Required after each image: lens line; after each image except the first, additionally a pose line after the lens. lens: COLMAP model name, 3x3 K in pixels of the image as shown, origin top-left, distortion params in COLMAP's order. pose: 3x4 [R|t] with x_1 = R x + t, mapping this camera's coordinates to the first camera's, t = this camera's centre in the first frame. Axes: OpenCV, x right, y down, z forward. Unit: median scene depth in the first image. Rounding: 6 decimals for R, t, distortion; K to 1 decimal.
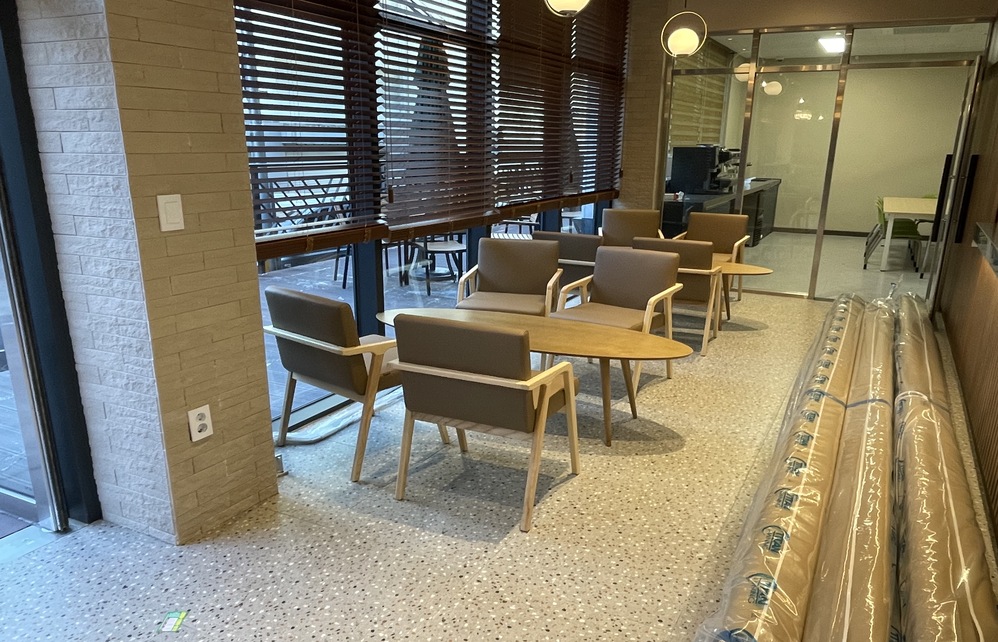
lens RADIAL K [[720.9, 0, 481.5], [0, 720.9, 361.1], [0, 0, 1]] dist [0.004125, -0.009963]
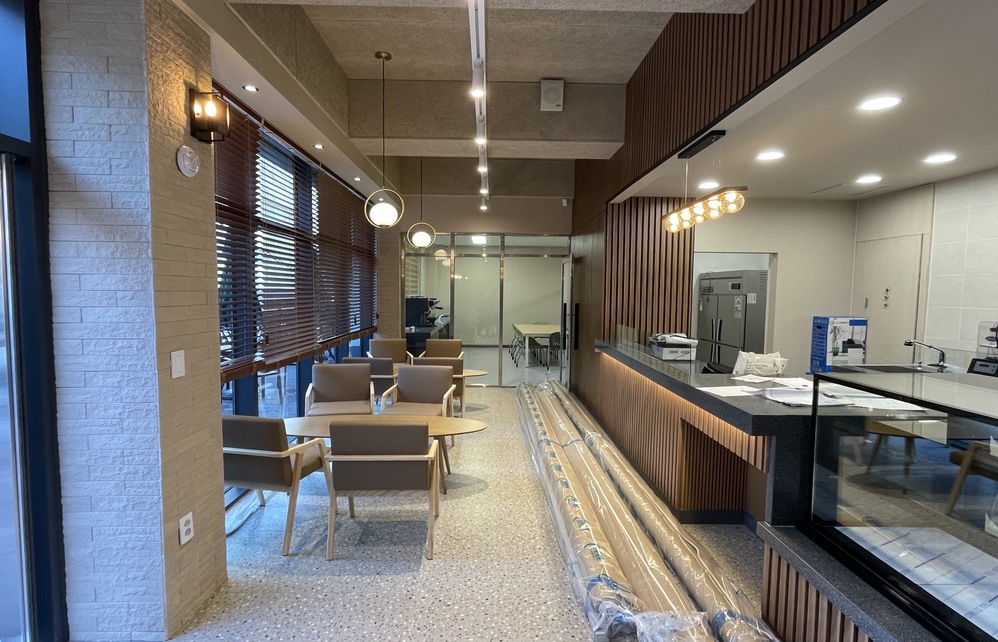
lens RADIAL K [[518.8, 0, 473.9], [0, 518.8, 325.0], [0, 0, 1]] dist [0.000653, -0.001334]
pose [[0.886626, -0.033144, 0.461298, -0.292622], [0.135667, 0.972189, -0.190903, -0.014073], [-0.442141, 0.231843, 0.866464, -0.066742]]
